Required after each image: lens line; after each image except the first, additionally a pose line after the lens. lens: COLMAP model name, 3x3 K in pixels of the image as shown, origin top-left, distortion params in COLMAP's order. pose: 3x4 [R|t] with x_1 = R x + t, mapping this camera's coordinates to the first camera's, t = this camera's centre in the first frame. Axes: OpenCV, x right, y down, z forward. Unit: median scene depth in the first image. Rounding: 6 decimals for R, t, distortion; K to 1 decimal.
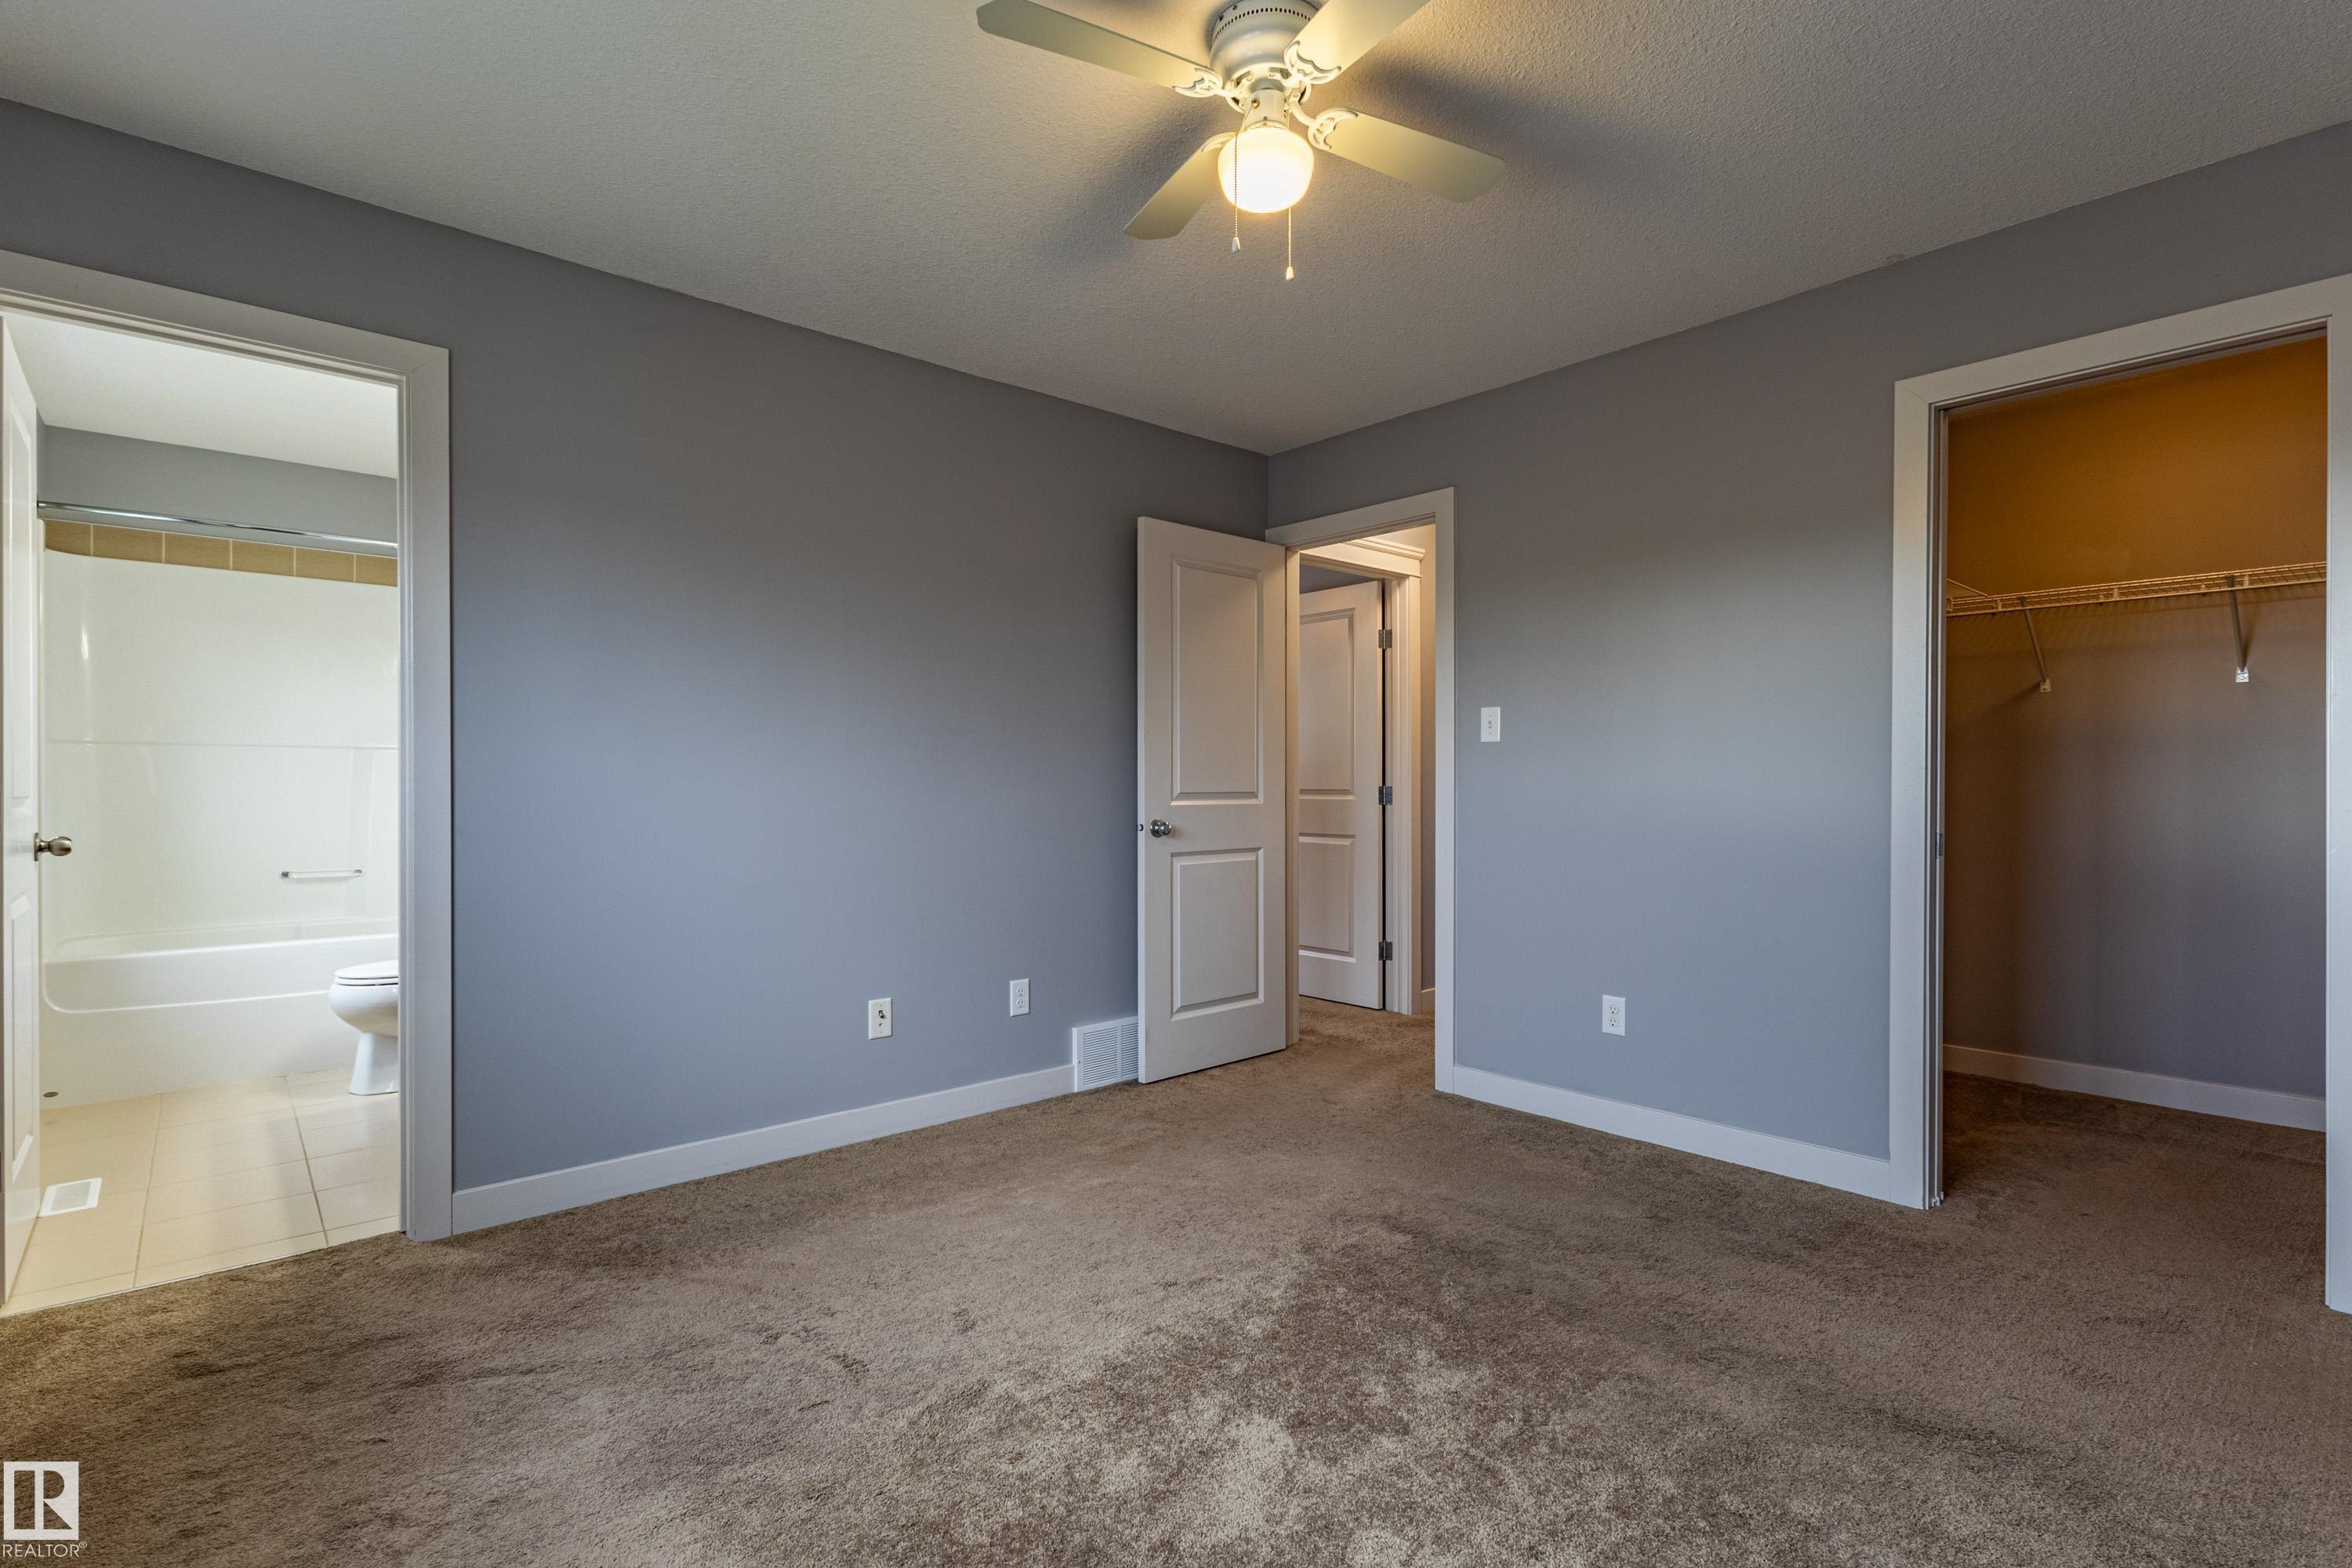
lens RADIAL K [[1098.2, 0, 1167.9], [0, 1098.2, 779.0], [0, 0, 1]] dist [0.004157, 0.001290]
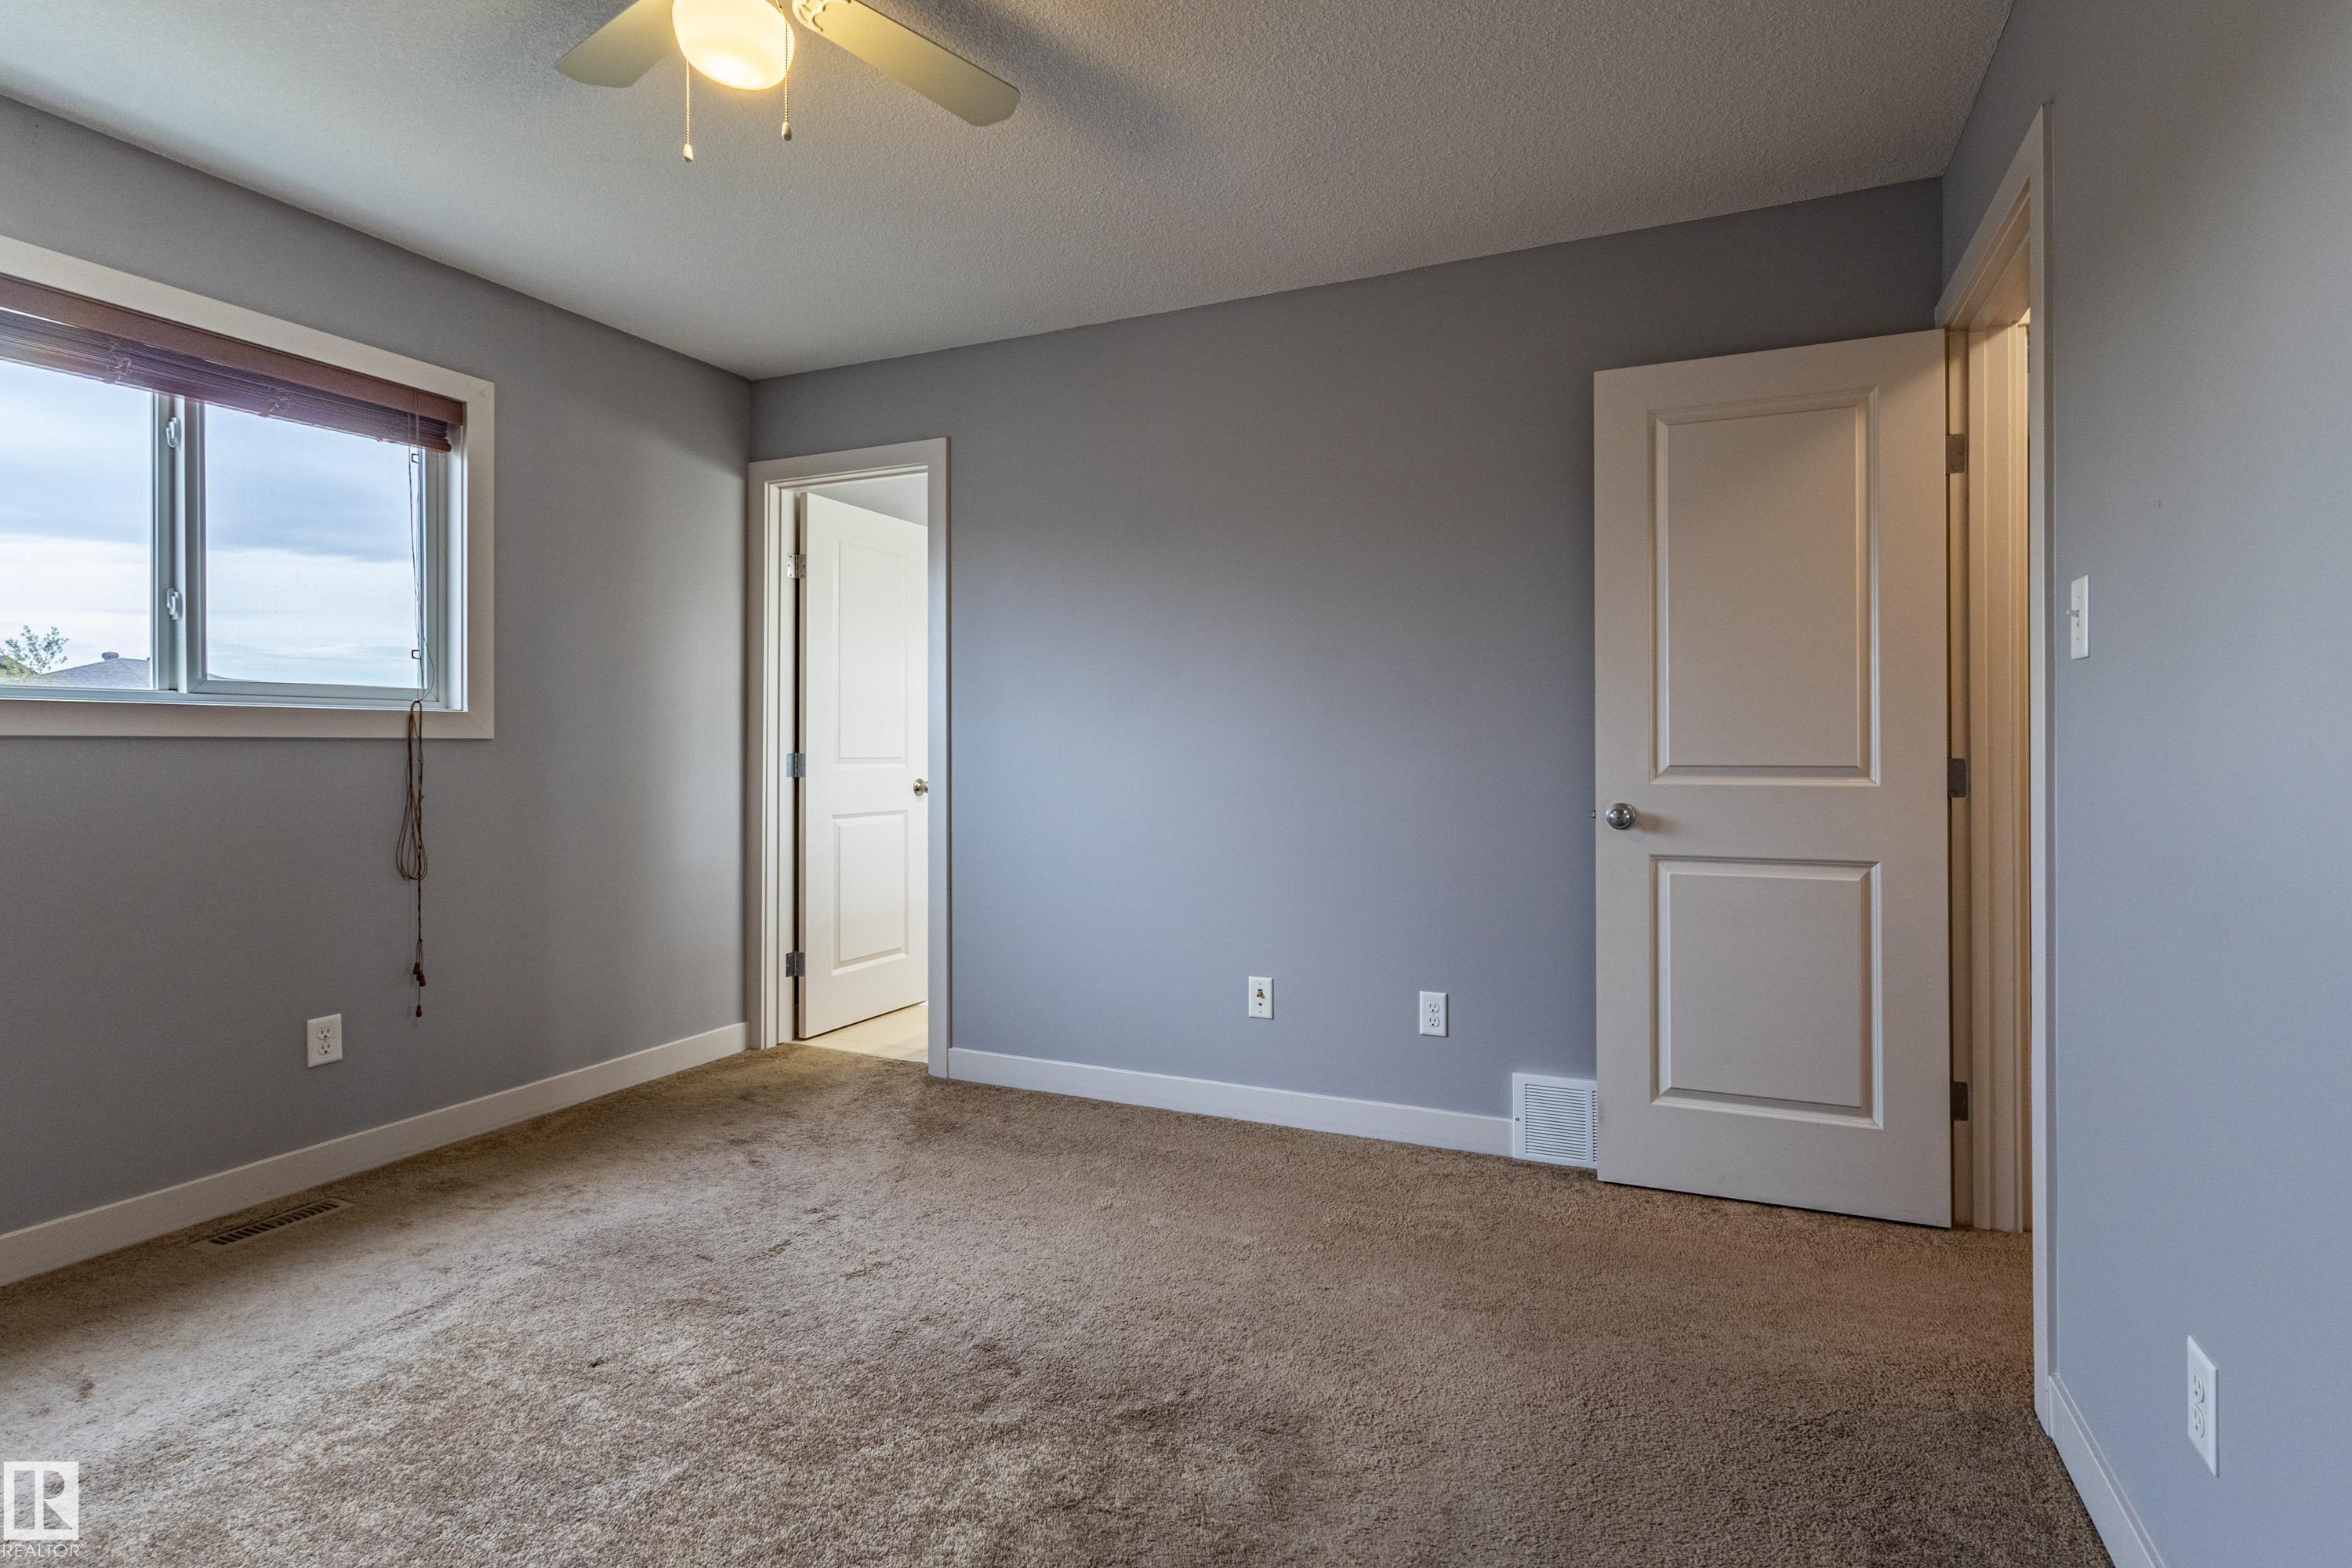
lens RADIAL K [[1102.3, 0, 1246.6], [0, 1102.3, 747.0], [0, 0, 1]] dist [-0.001570, -0.000190]
pose [[0.443705, -0.003412, -0.896167, 0.599252], [0.000686, 0.999994, -0.003468, 0.004121], [0.896173, 0.000924, 0.443704, 0.573415]]
